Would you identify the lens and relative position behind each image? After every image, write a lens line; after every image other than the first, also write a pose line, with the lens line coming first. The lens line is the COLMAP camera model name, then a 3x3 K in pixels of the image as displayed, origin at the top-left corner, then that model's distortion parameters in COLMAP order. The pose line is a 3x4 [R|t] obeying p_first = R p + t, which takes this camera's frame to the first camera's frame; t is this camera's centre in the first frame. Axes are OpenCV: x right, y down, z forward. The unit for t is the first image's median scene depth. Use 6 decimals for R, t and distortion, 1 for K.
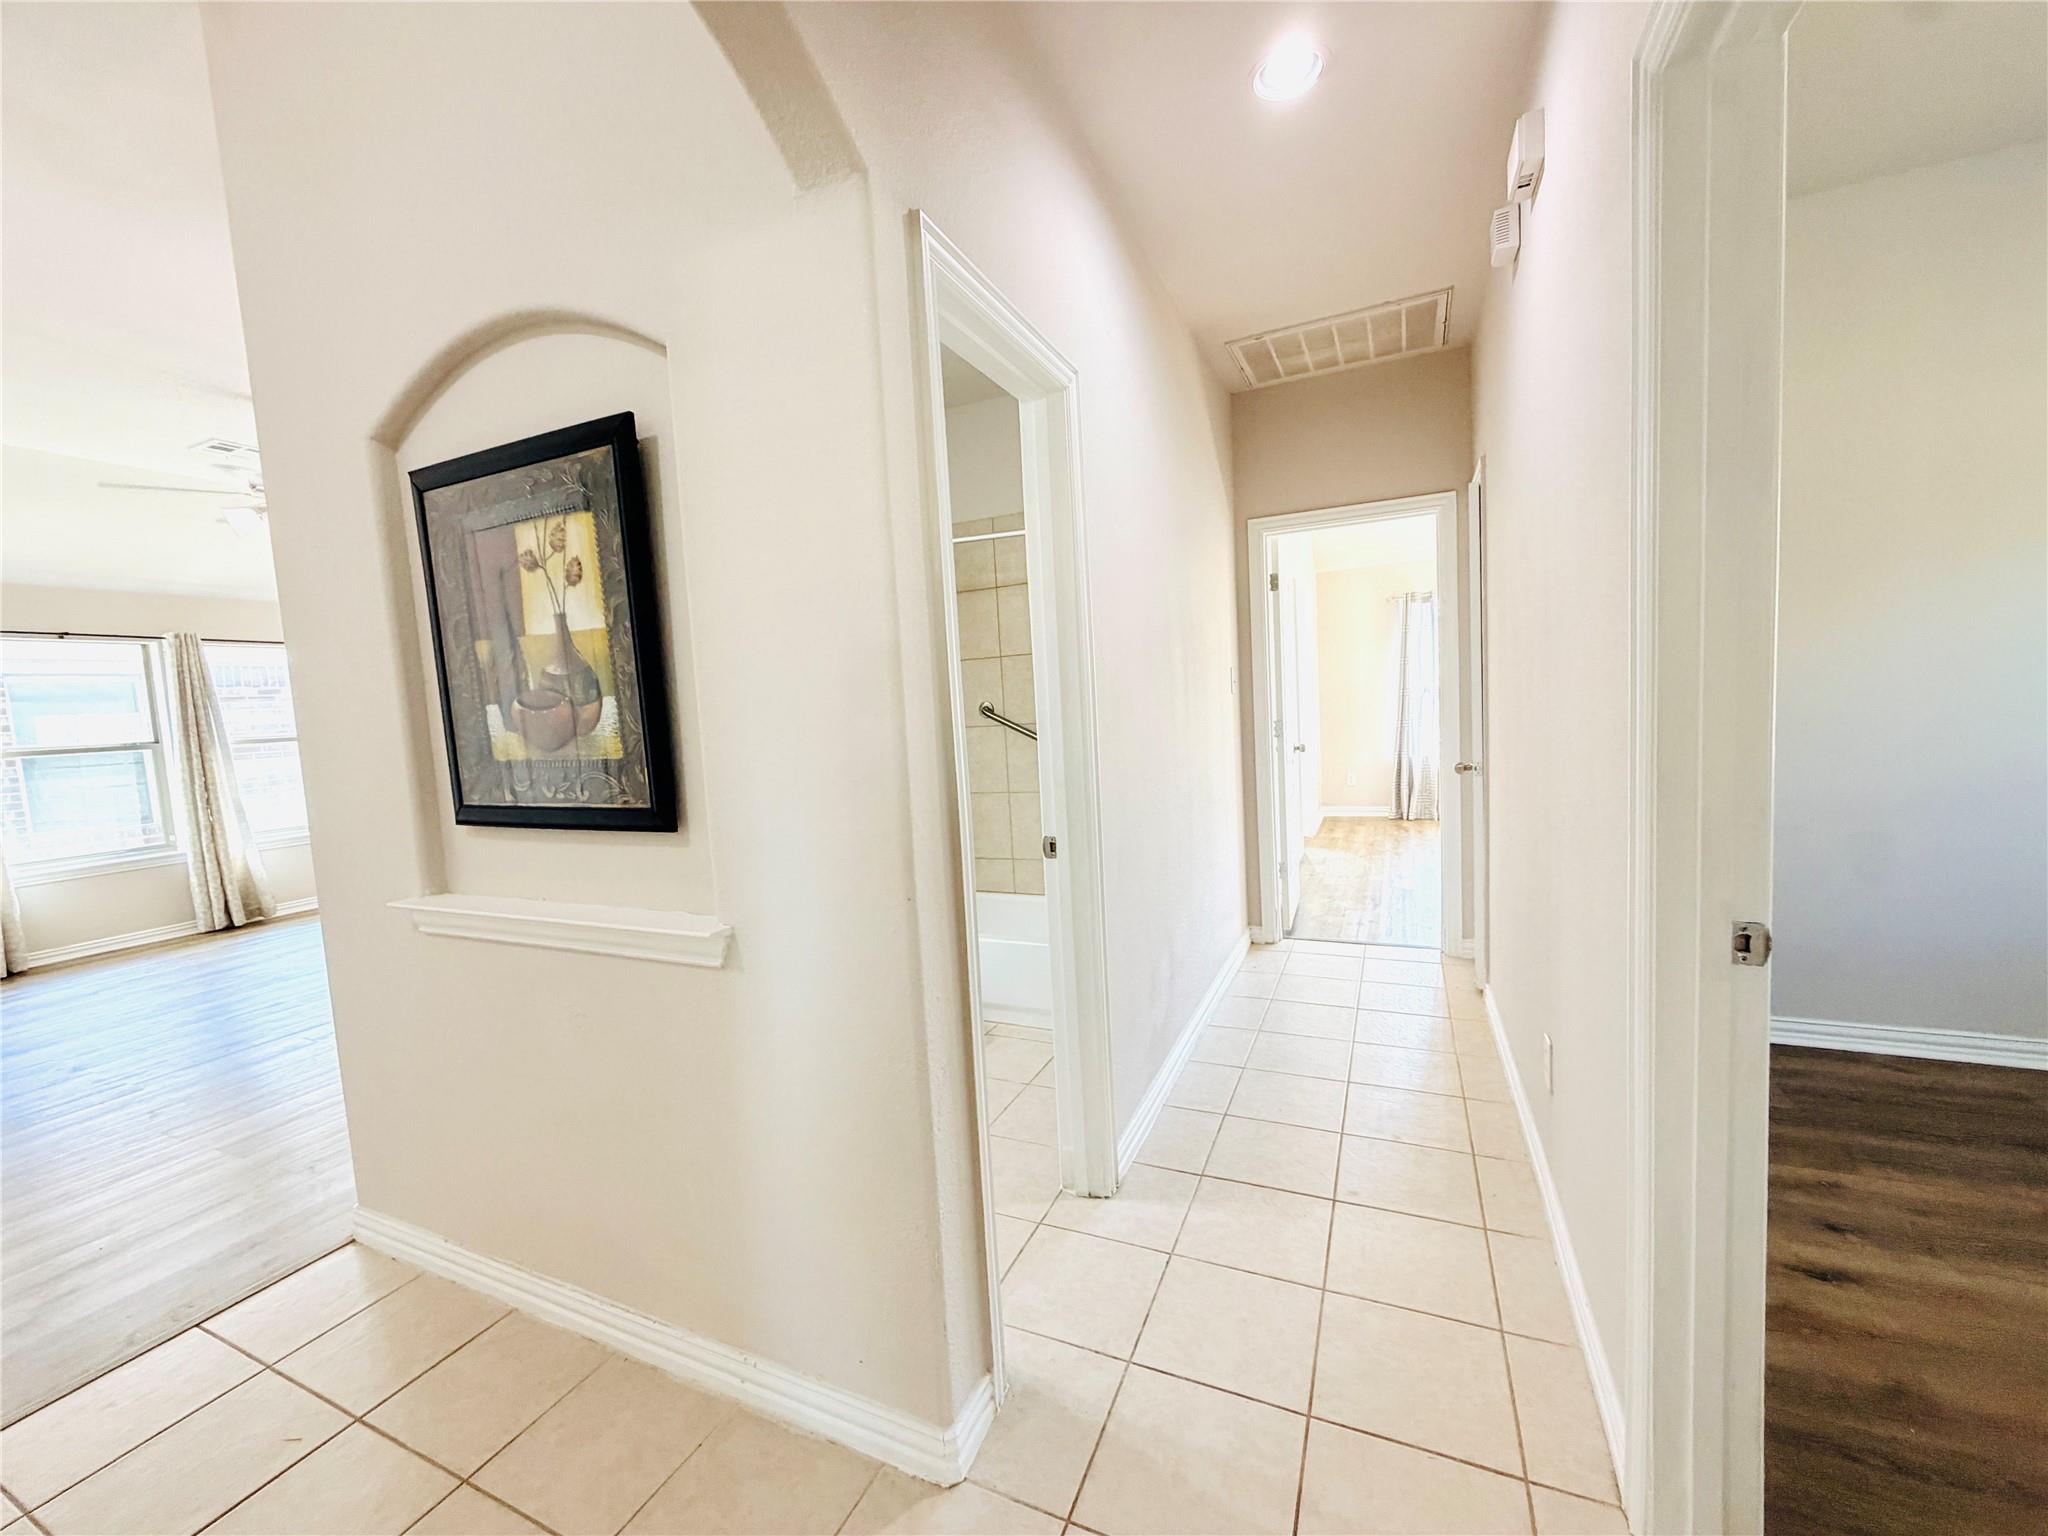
lens RADIAL K [[817.3, 0, 1018.7], [0, 817.3, 769.1], [0, 0, 1]] dist [-0.000145, -0.000280]
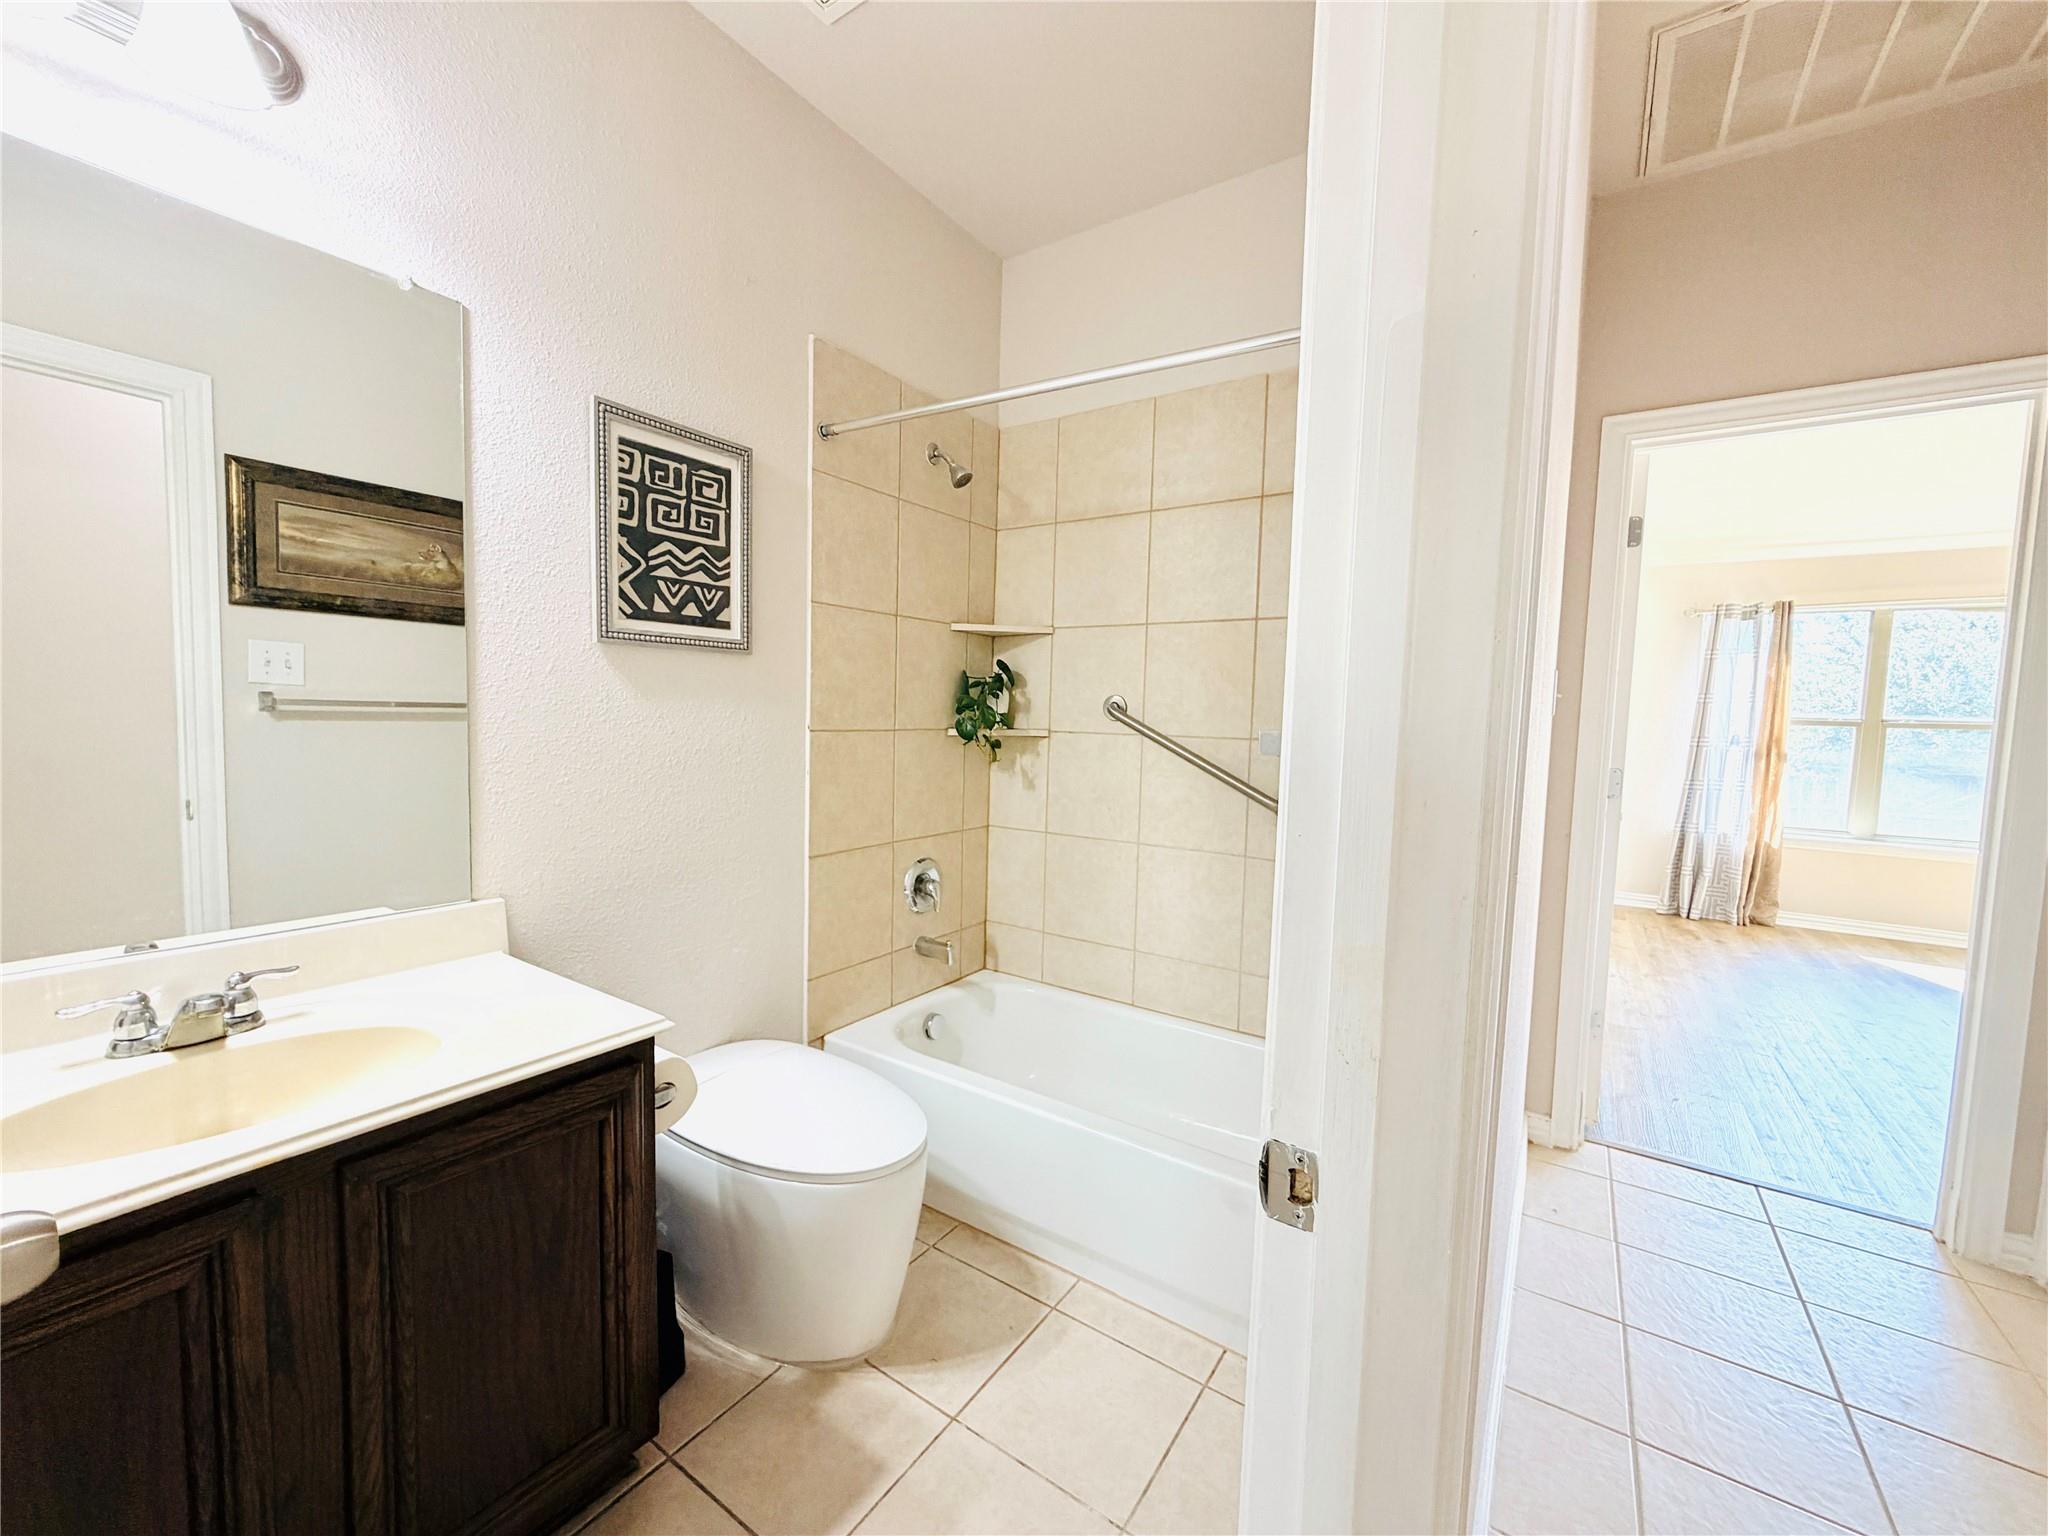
lens RADIAL K [[817.3, 0, 1018.7], [0, 817.3, 769.1], [0, 0, 1]] dist [-0.000145, -0.000280]
pose [[0.983322, 0.096823, -0.153957, -0.011223], [-0.098327, 0.995152, -0.002169, -0.017182], [0.153001, 0.017271, 0.988075, 0.367224]]
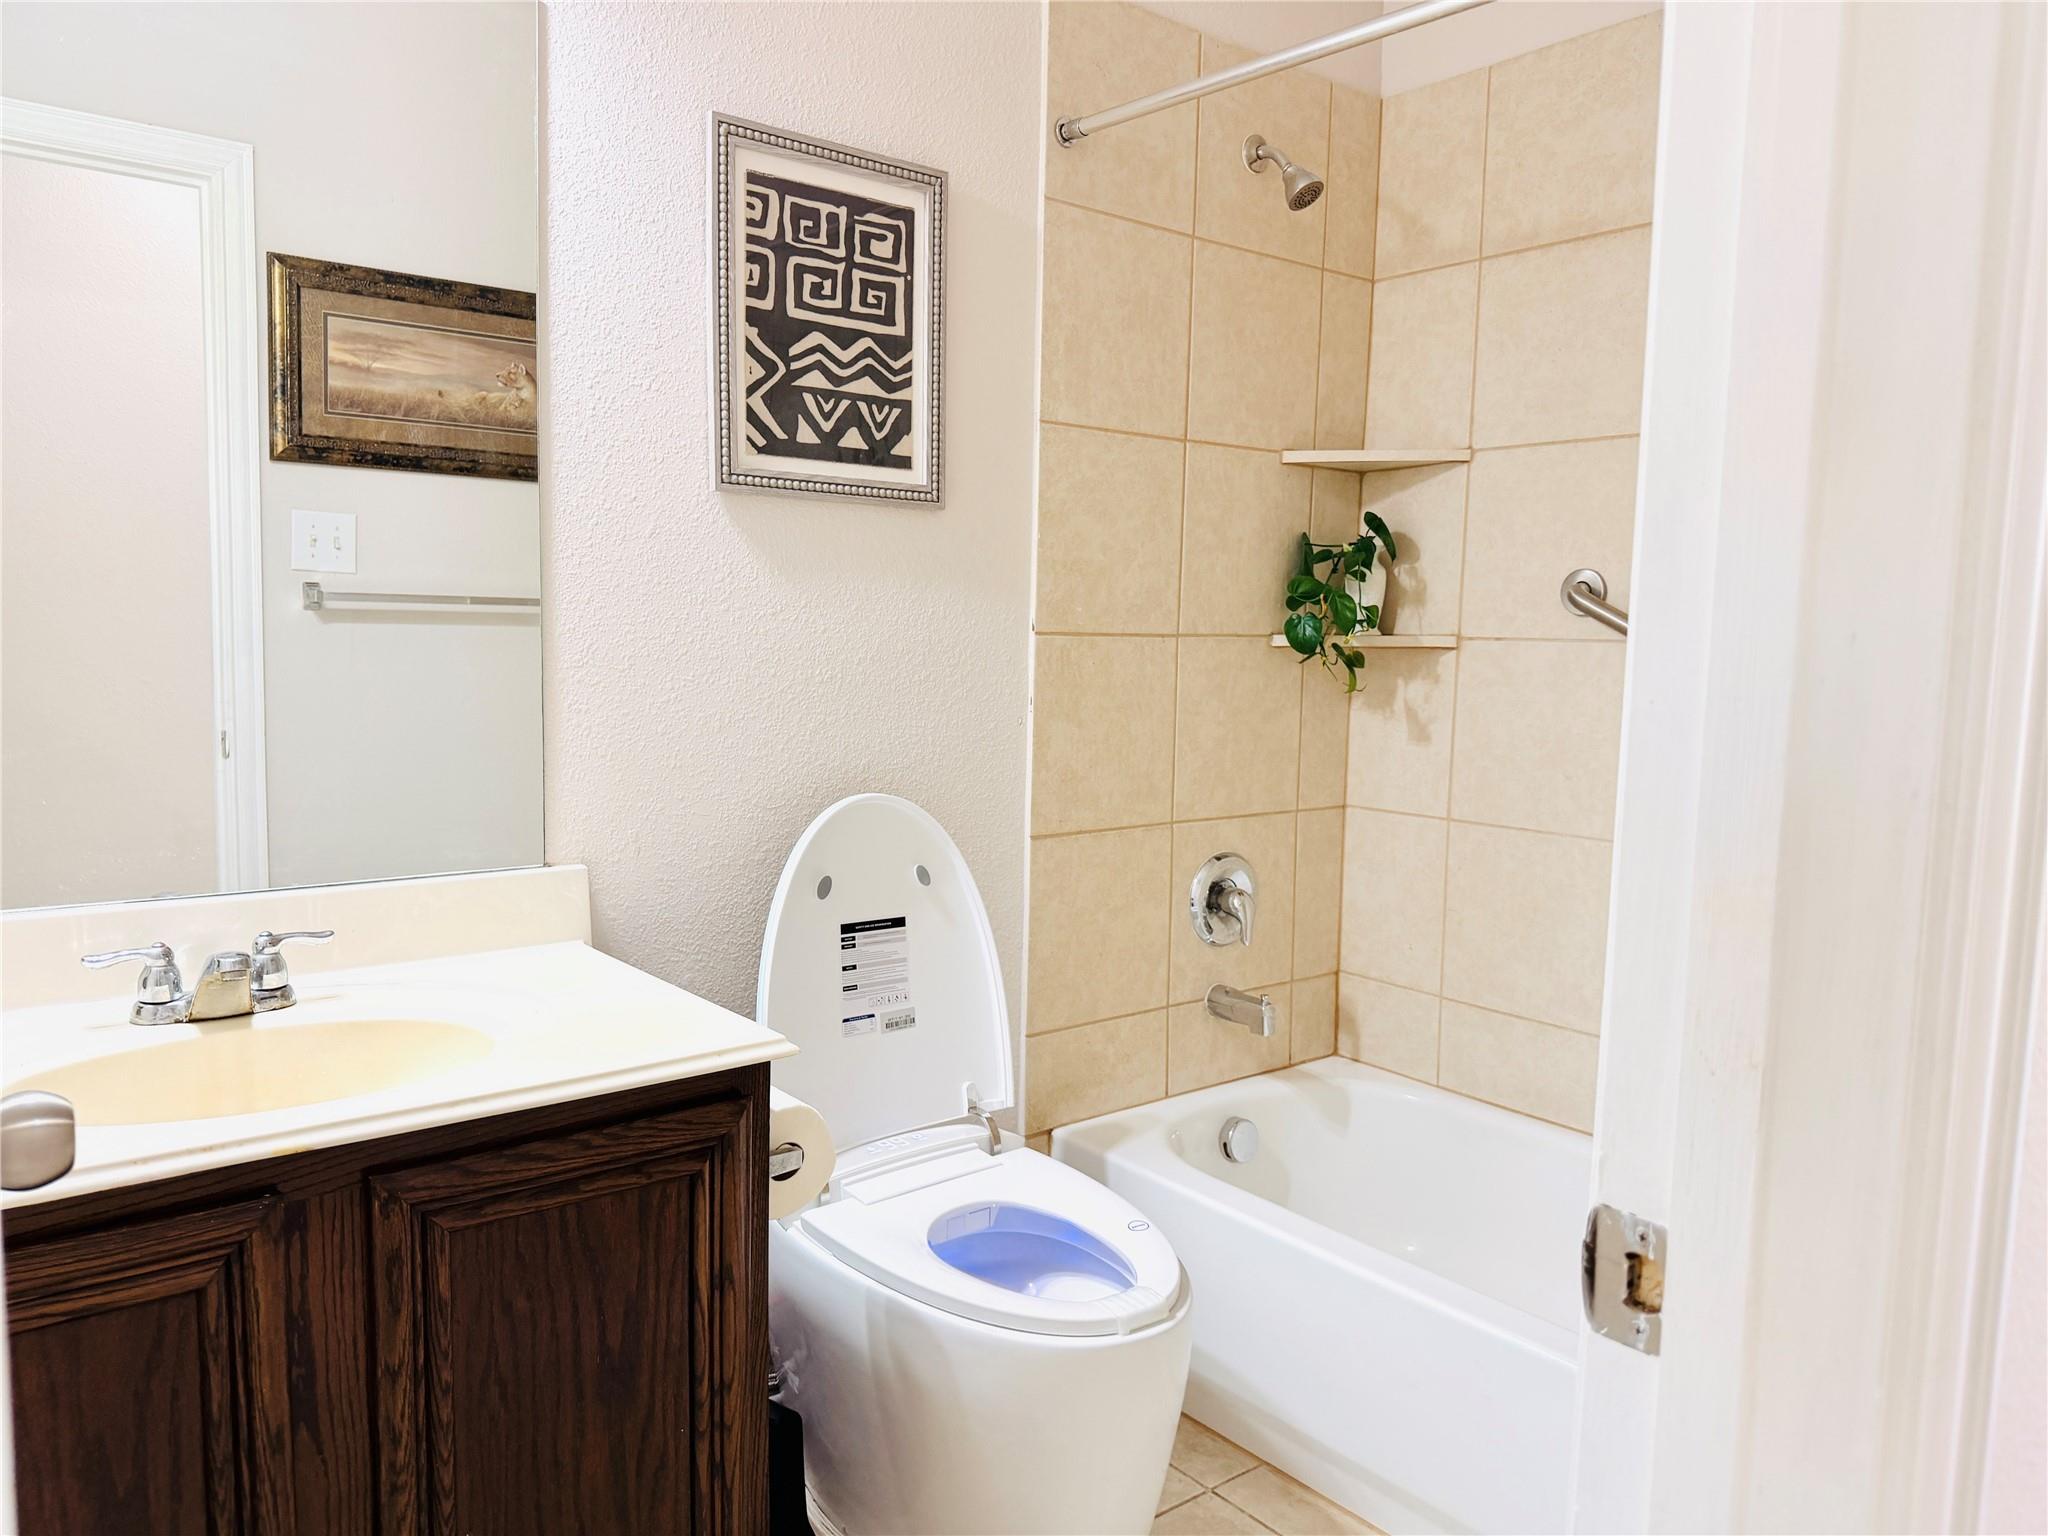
lens RADIAL K [[1442.0, 0, 1026.8], [0, 1442.0, 771.8], [0, 0, 1]] dist [0.079445, -0.136261]
pose [[0.893487, 0.122670, -0.432010, 0.022835], [-0.111191, 0.992446, 0.051840, -0.004617], [0.435106, 0.001717, 0.900378, 0.350066]]
